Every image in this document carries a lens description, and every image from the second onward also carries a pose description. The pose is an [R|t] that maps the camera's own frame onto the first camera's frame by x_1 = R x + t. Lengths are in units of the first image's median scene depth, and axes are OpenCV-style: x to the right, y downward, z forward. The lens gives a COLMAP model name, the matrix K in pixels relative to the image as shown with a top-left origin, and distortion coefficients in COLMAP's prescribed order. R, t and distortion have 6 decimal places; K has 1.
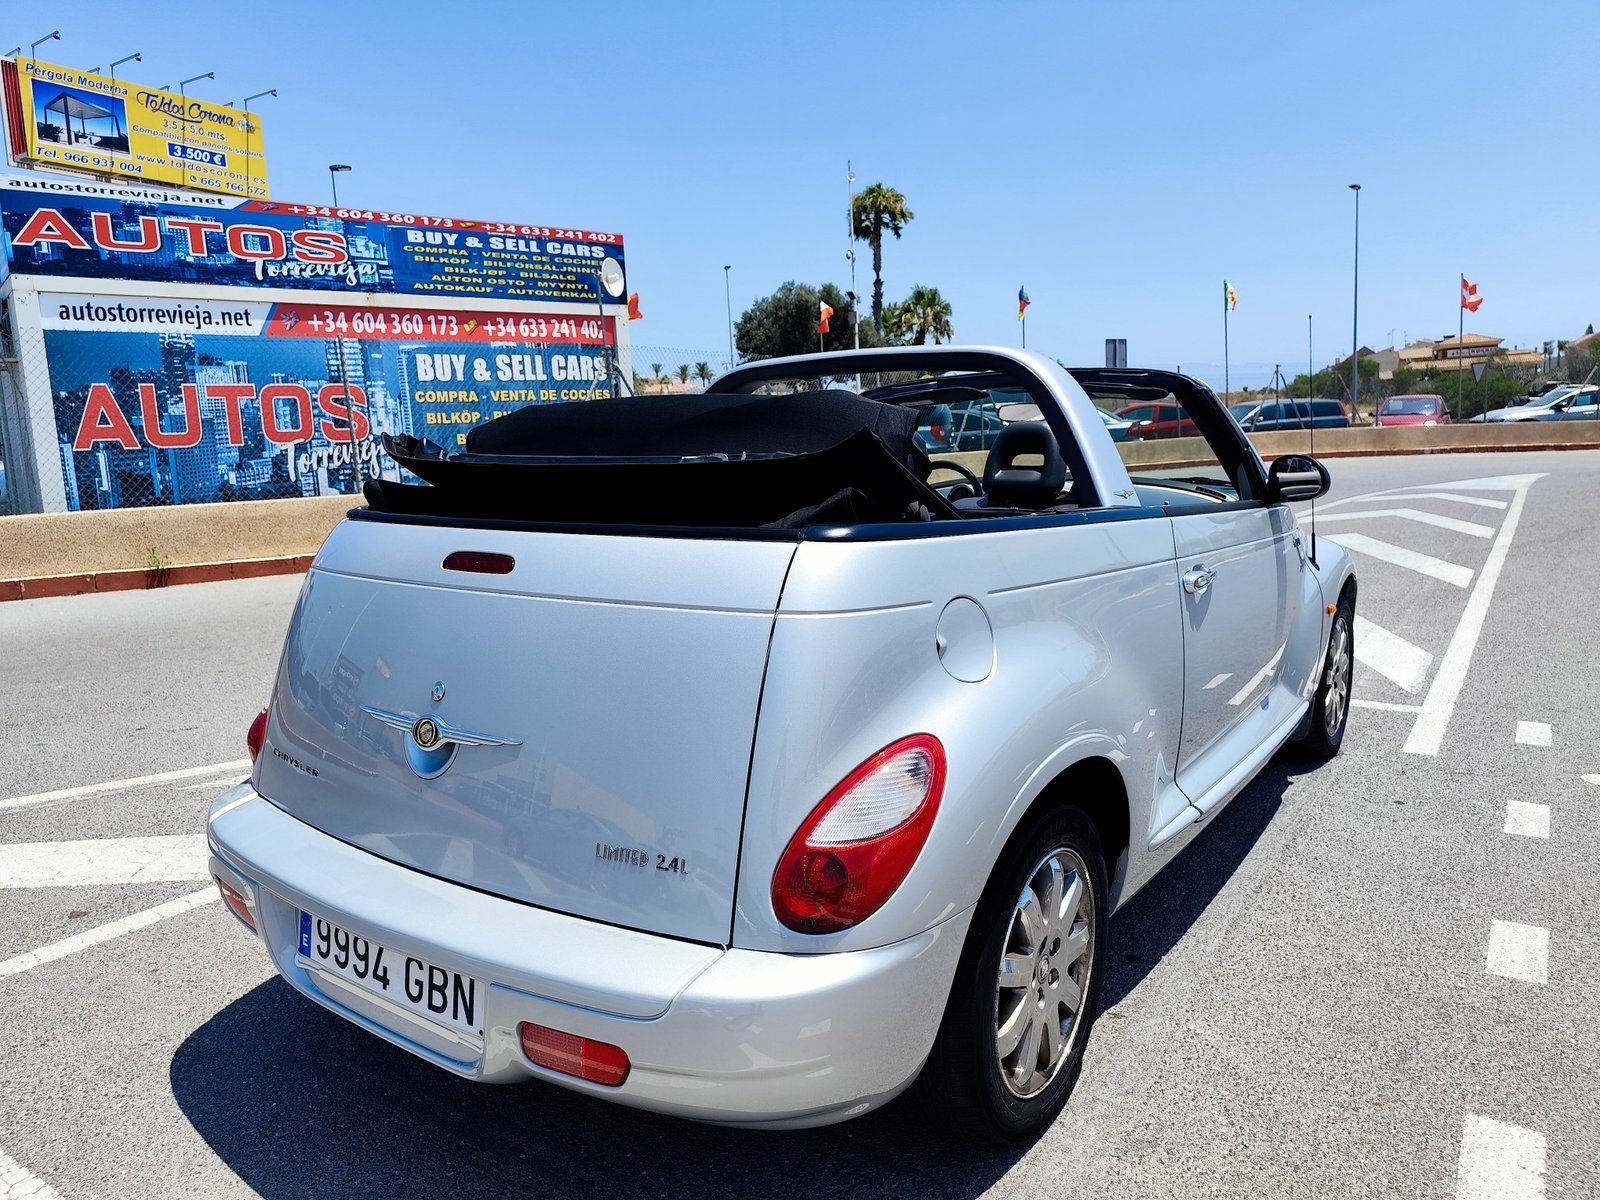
lens RADIAL K [[1103.1, 0, 806.4], [0, 1103.1, 589.2], [0, 0, 1]] dist [0.027079, -0.030701]
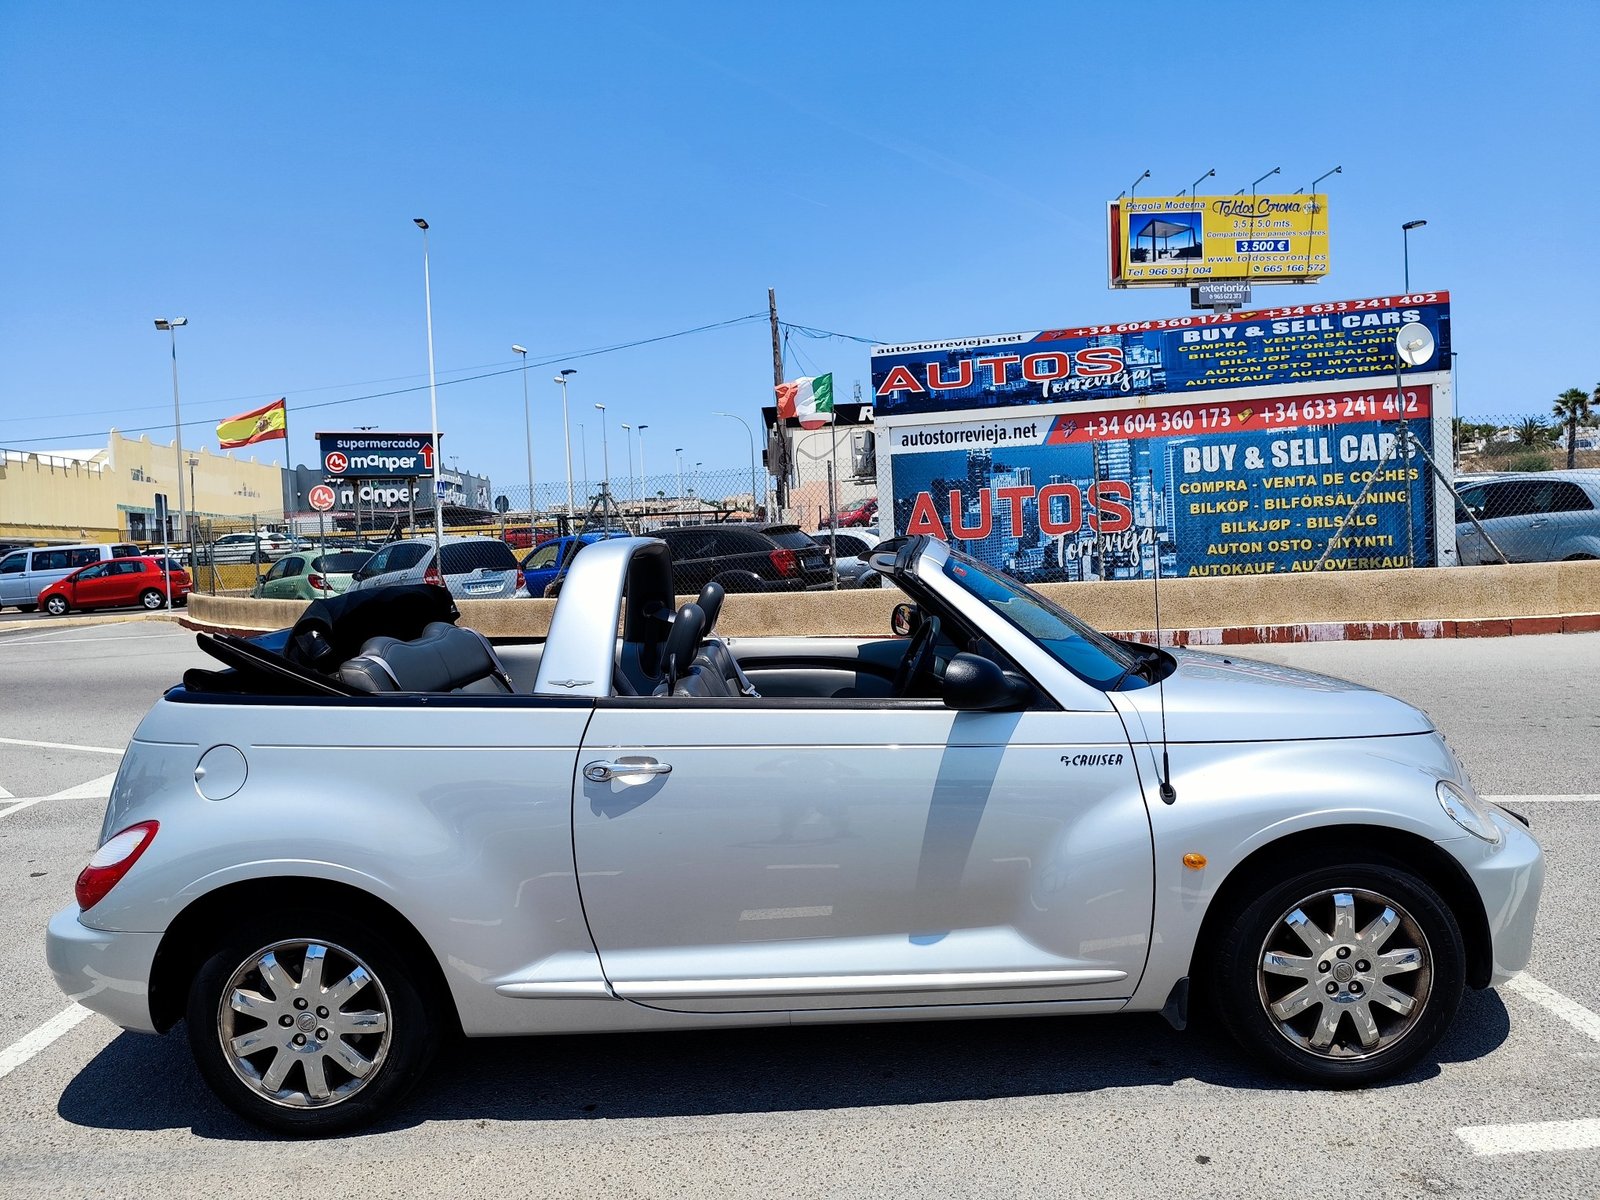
lens RADIAL K [[1103.1, 0, 805.1], [0, 1103.1, 602.6], [0, 0, 1]] dist [0.027079, -0.030701]
pose [[0.577614, 0.055380, -0.814429, 0.356447], [-0.087298, 0.996165, 0.005824, -0.049260], [0.811629, 0.067735, 0.580234, 0.132677]]
